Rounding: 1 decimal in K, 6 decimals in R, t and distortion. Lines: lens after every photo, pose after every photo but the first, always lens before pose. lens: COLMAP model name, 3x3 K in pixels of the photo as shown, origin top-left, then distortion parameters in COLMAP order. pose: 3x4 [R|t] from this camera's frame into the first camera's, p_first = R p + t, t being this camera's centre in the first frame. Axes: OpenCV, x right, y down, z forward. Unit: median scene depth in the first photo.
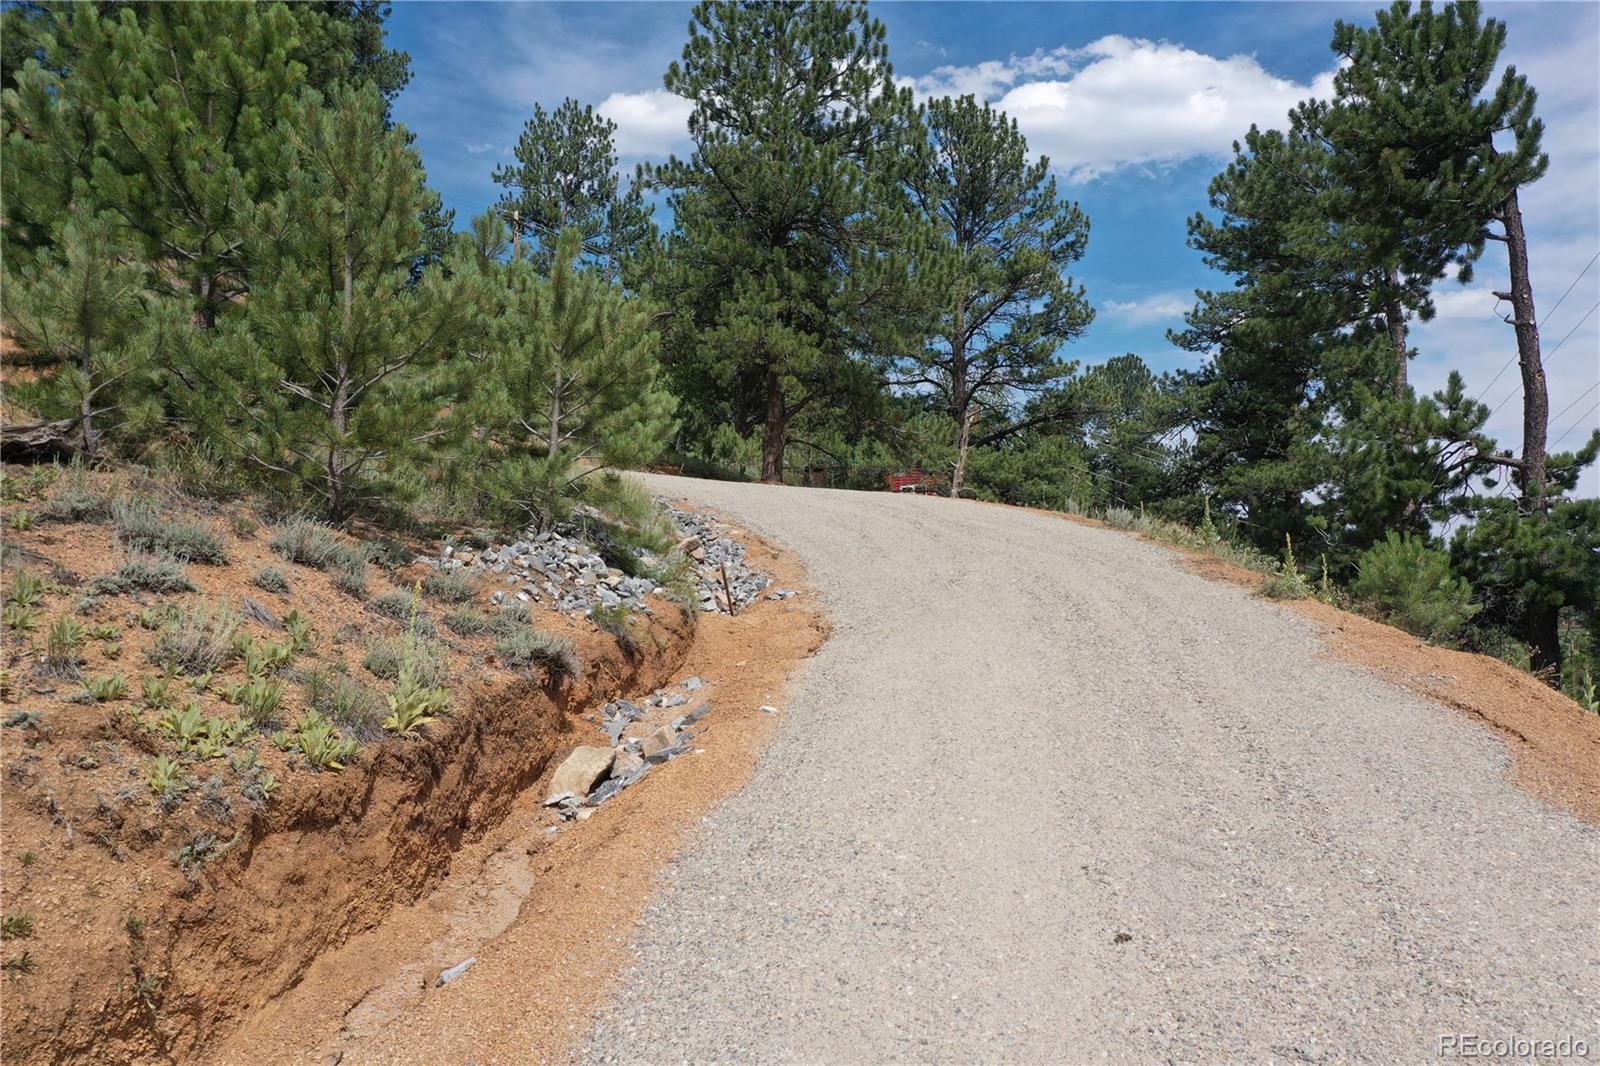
lens RADIAL K [[1246.2, 0, 797.8], [0, 1246.2, 537.0], [0, 0, 1]] dist [0.014925, -0.005372]
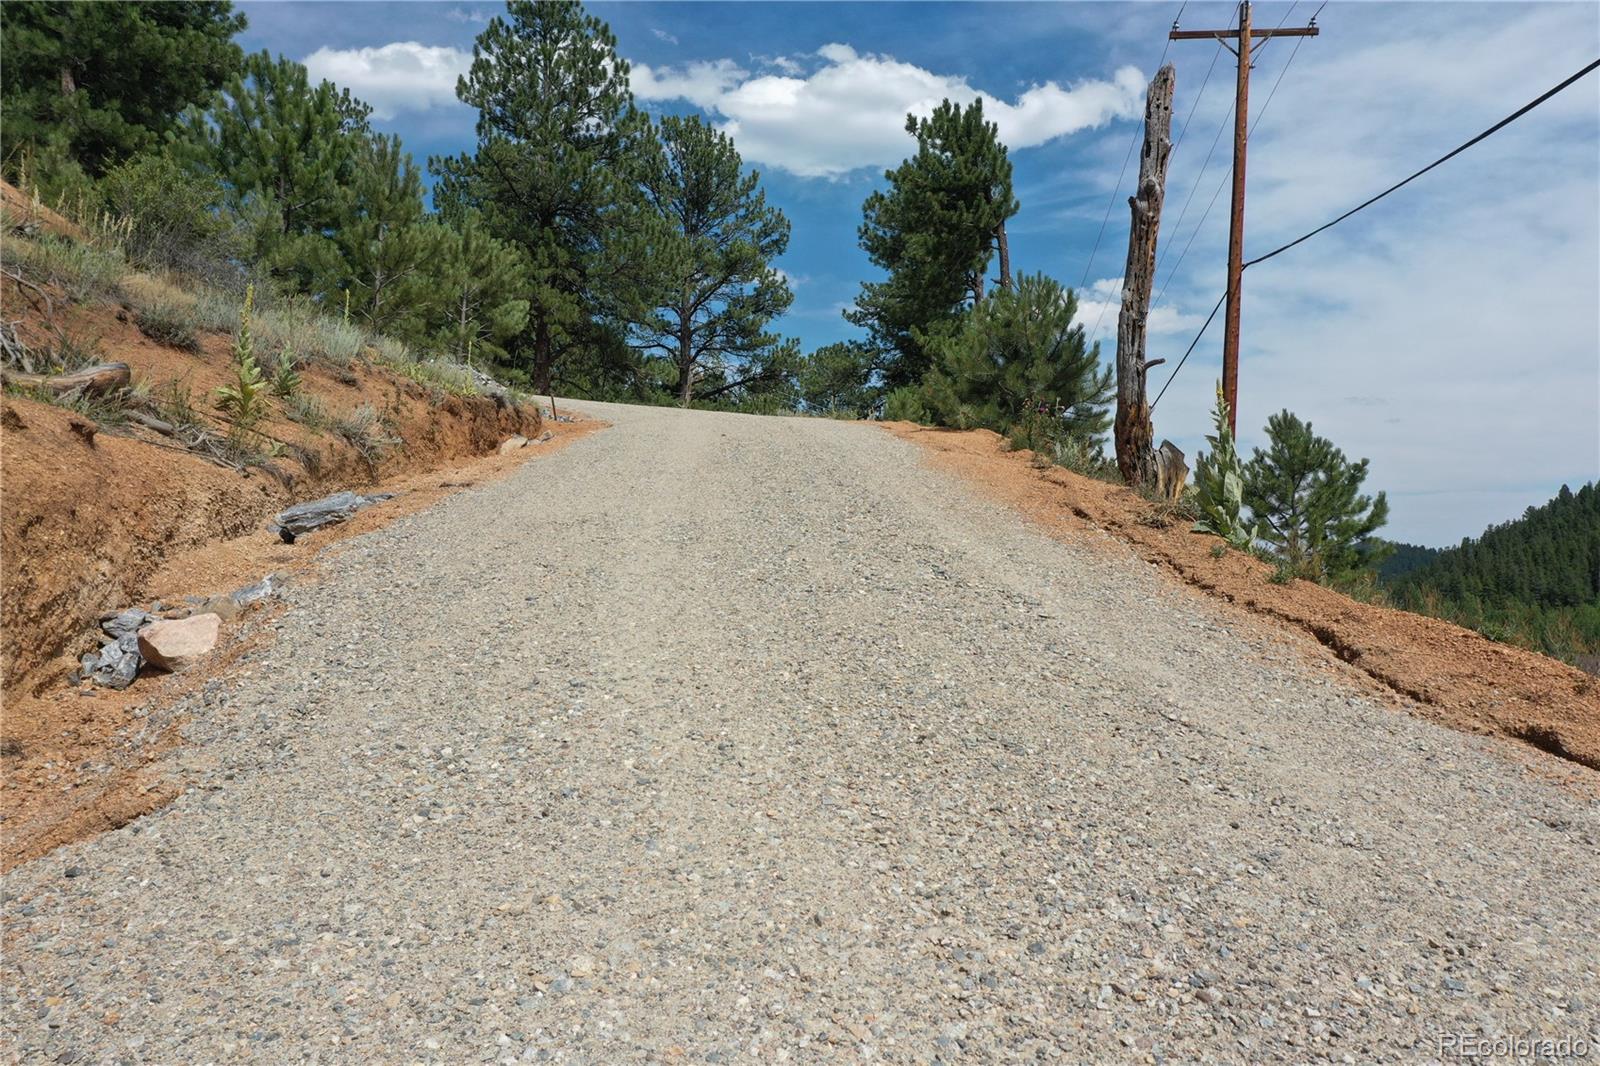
lens RADIAL K [[1283.2, 0, 805.3], [0, 1283.2, 530.0], [0, 0, 1]] dist [0.014661, -0.016875]
pose [[0.975824, 0.010847, 0.218290, -0.036592], [-0.009249, 0.999922, -0.008342, 0.080403], [-0.218363, 0.006121, 0.975848, -0.321514]]
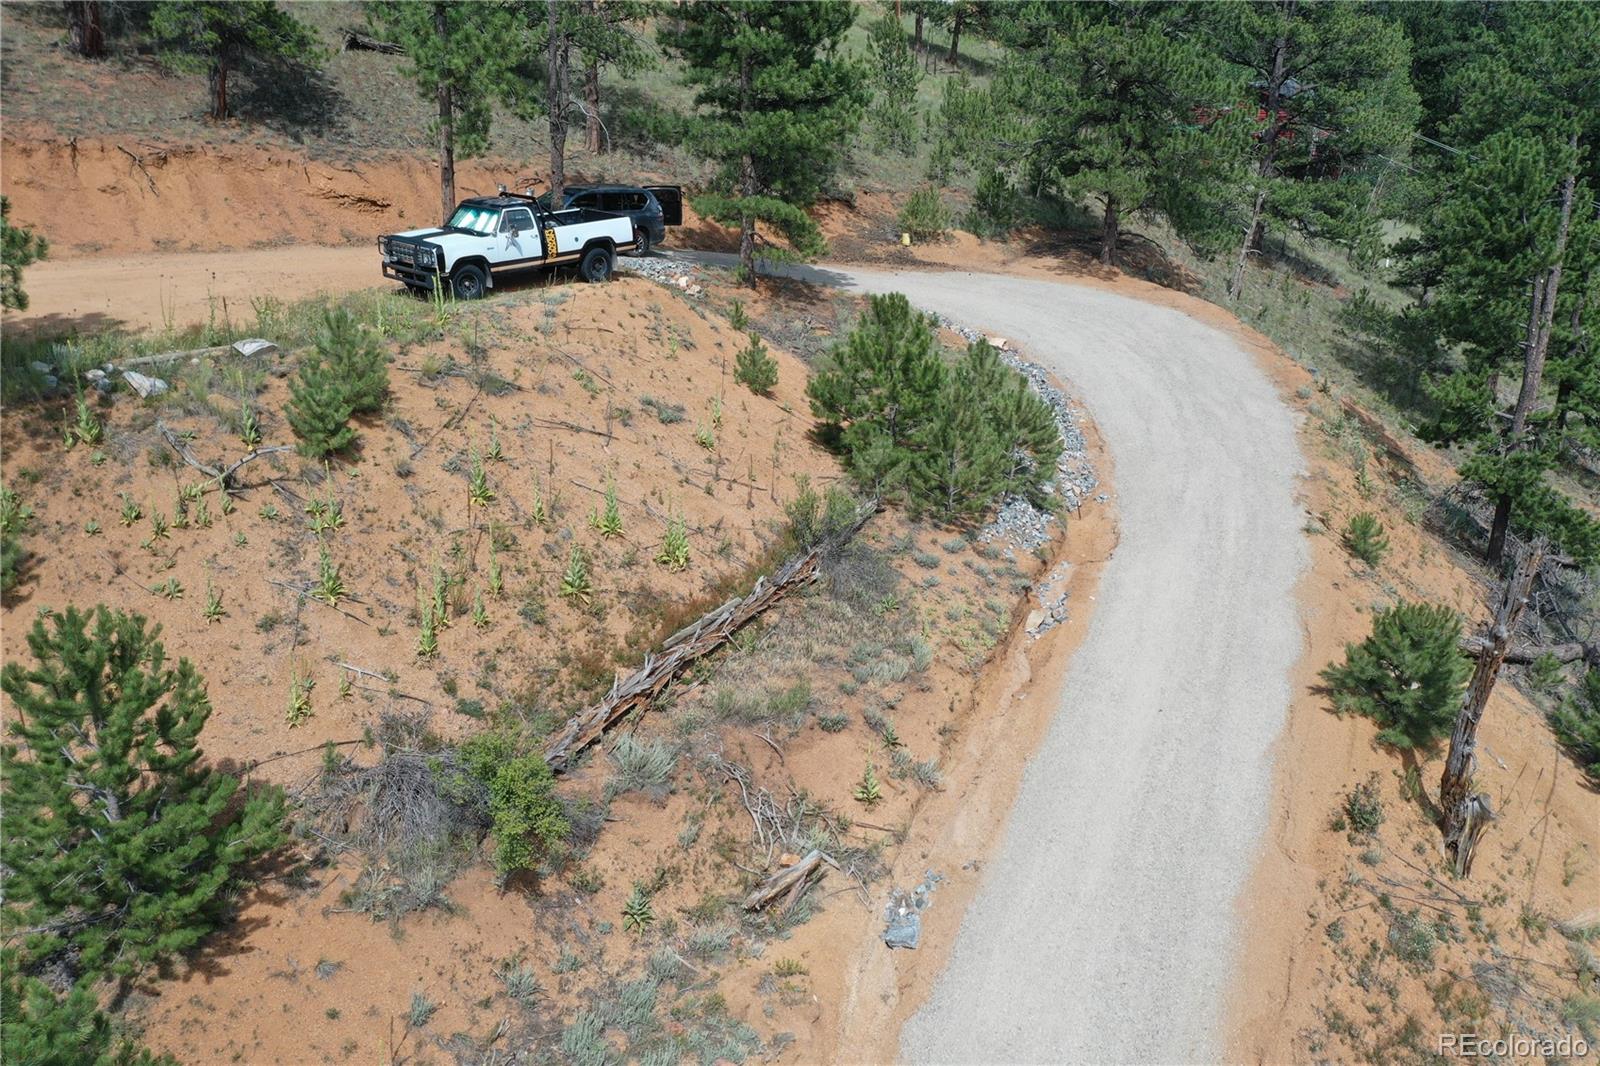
lens RADIAL K [[1283.2, 0, 805.3], [0, 1283.2, 530.0], [0, 0, 1]] dist [0.014661, -0.016875]
pose [[0.971852, 0.077565, -0.222457, -0.004927], [0.014063, 0.923464, 0.383427, -0.315678], [0.235172, -0.375763, 0.896380, -0.496529]]
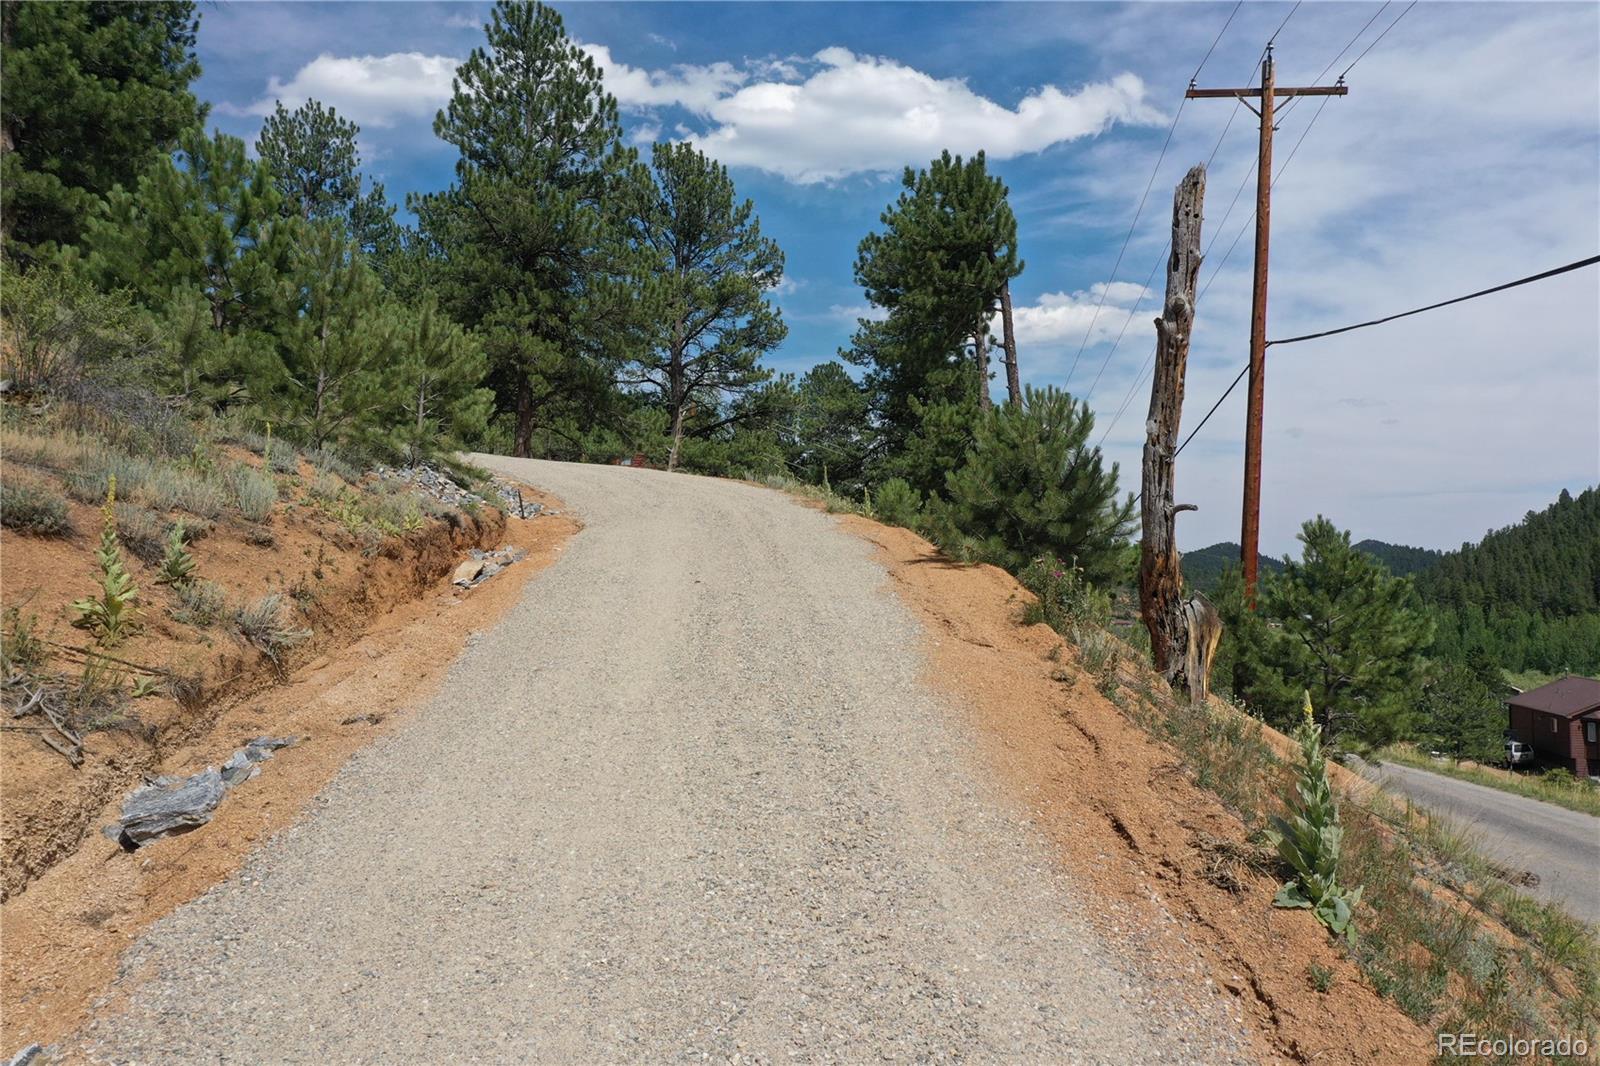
lens RADIAL K [[1279.0, 0, 807.2], [0, 1279.0, 525.1], [0, 0, 1]] dist [0.011206, -0.001985]
pose [[0.975375, 0.010001, 0.220327, -0.020798], [-0.007877, 0.999914, -0.010520, 0.028958], [-0.220413, 0.008525, 0.975369, -0.270580]]
